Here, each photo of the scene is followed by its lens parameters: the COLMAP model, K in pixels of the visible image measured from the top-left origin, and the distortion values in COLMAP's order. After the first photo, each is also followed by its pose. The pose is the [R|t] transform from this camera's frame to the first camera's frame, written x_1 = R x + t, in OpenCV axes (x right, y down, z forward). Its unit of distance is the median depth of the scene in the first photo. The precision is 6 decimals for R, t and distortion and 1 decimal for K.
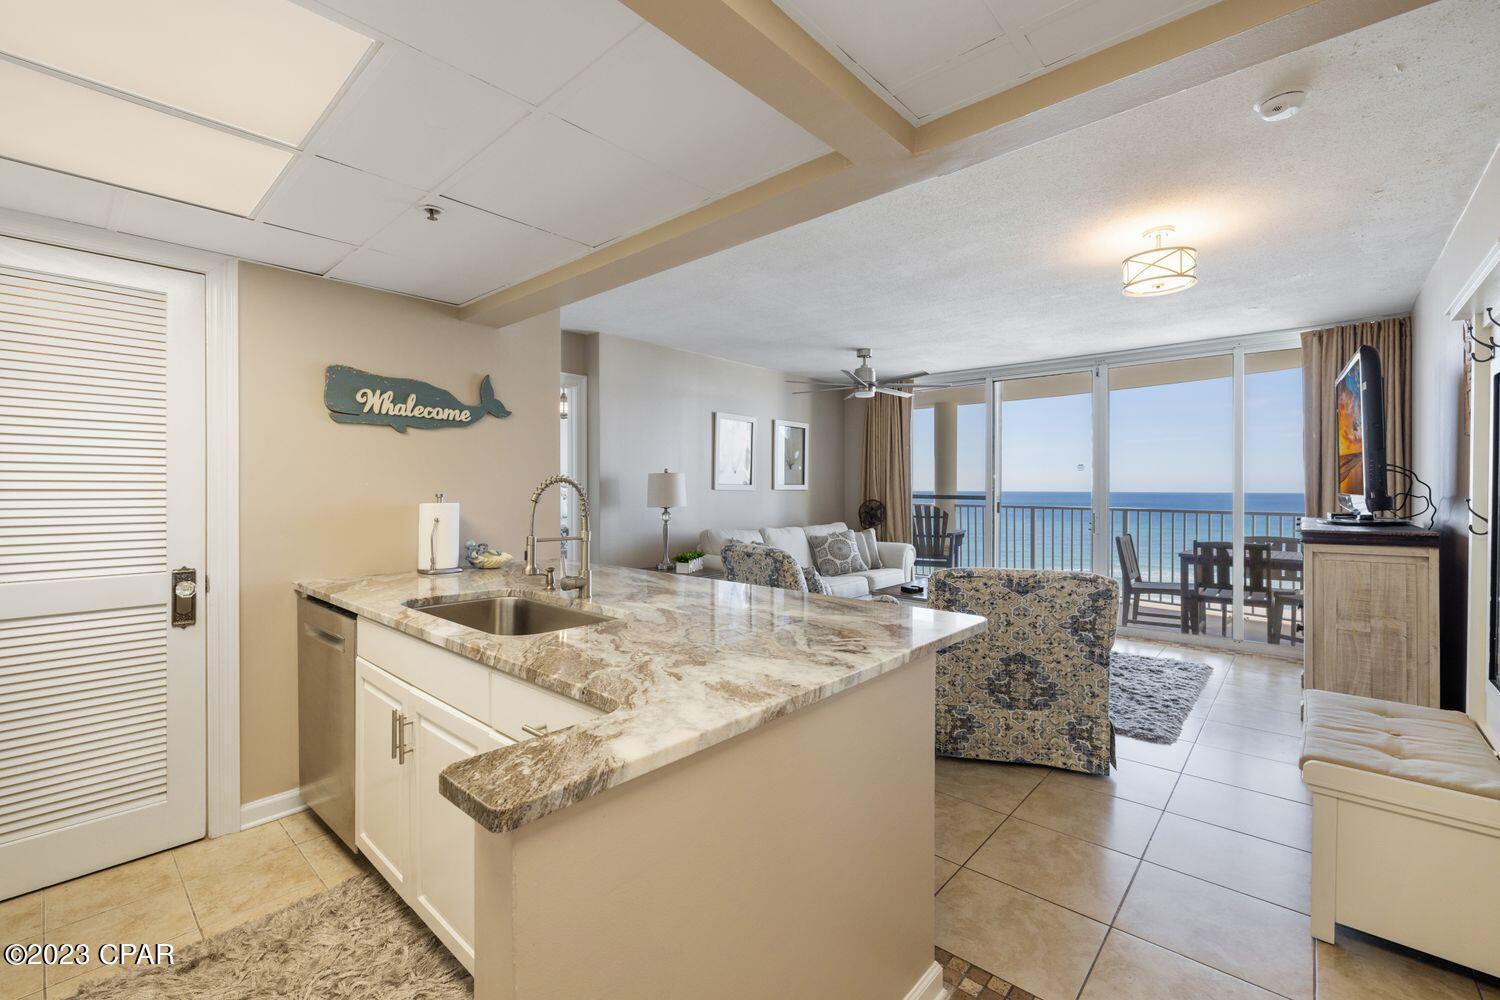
lens RADIAL K [[631.2, 0, 749.1], [0, 631.2, 490.3], [0, 0, 1]] dist [0.002368, 0.000090]
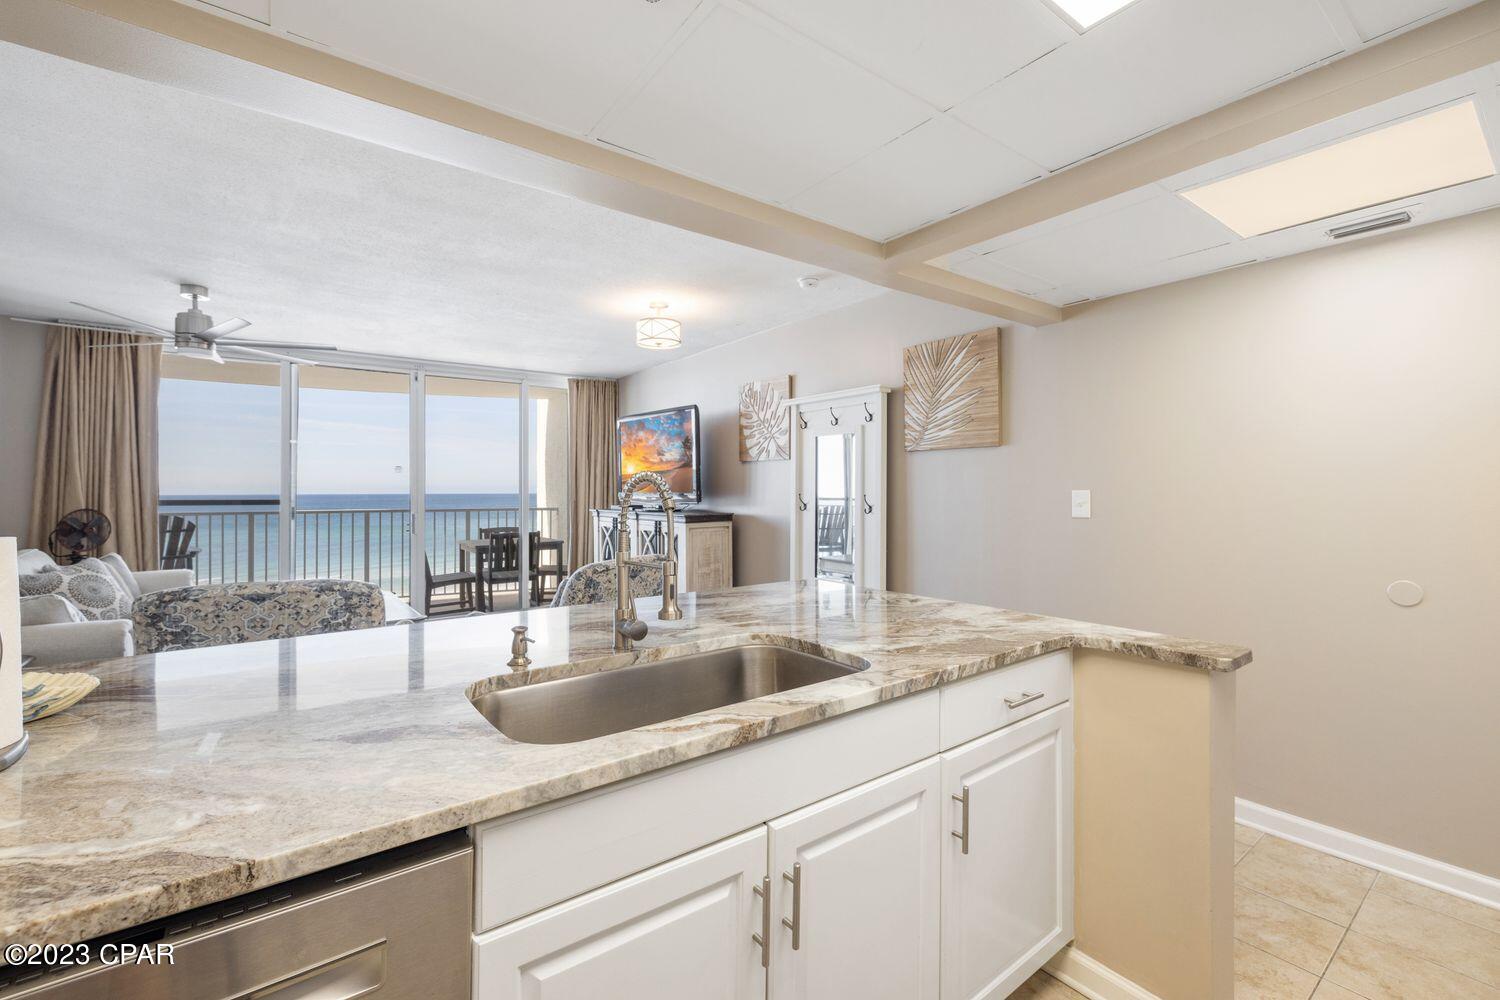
lens RADIAL K [[638.5, 0, 736.7], [0, 638.5, 480.5], [0, 0, 1]] dist [0.000087, -0.000058]
pose [[0.211490, 0.011331, 0.977314, -0.394527], [0.007905, 0.999880, -0.013304, -0.000873], [-0.977348, 0.010539, 0.211375, 0.315299]]
